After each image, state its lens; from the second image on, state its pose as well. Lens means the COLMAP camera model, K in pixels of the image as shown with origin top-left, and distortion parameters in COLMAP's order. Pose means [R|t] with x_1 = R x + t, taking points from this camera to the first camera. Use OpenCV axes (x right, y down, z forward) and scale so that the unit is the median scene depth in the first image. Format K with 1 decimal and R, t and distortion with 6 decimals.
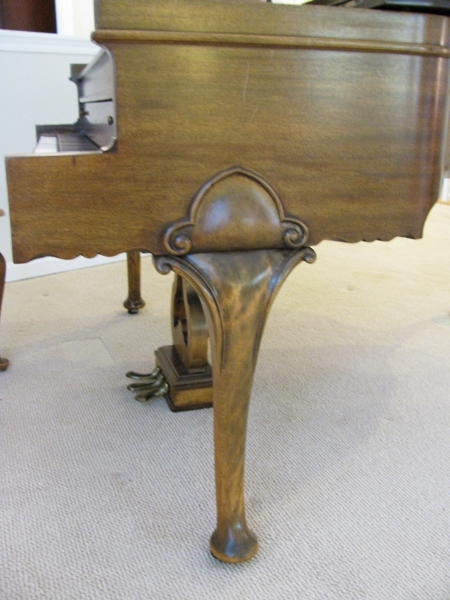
lens RADIAL K [[612.6, 0, 226.1], [0, 612.6, 300.3], [0, 0, 1]] dist [-0.141442, 0.000000]
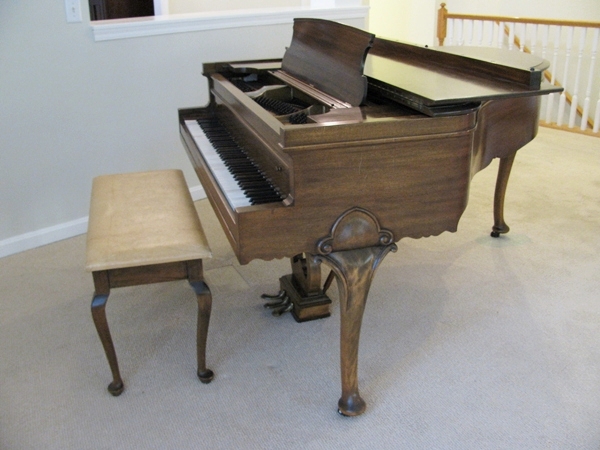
lens RADIAL K [[612.6, 0, 294.1], [0, 612.6, 224.4], [0, 0, 1]] dist [-0.141442, 0.000000]
pose [[0.999434, -0.032910, 0.007018, -0.165667], [0.032283, 0.996594, 0.075888, -0.281227], [-0.009491, -0.075618, 0.997092, -0.780331]]
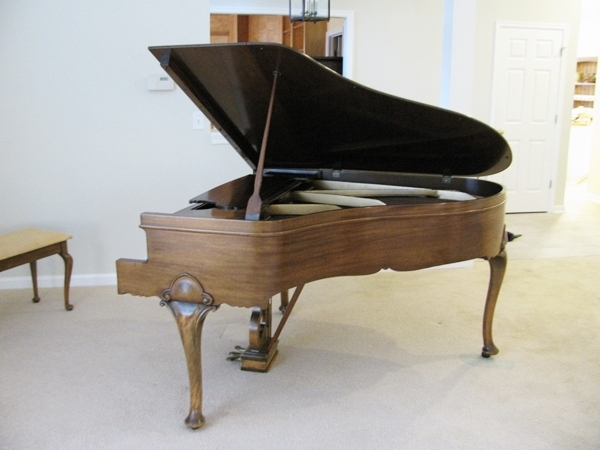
lens RADIAL K [[612.6, 0, 298.5], [0, 612.6, 225.6], [0, 0, 1]] dist [-0.141442, 0.000000]
pose [[0.863830, 0.111504, -0.491289, 1.606670], [-0.154656, 0.986803, -0.047963, -0.337541], [0.479457, 0.117412, 0.869675, -1.063287]]
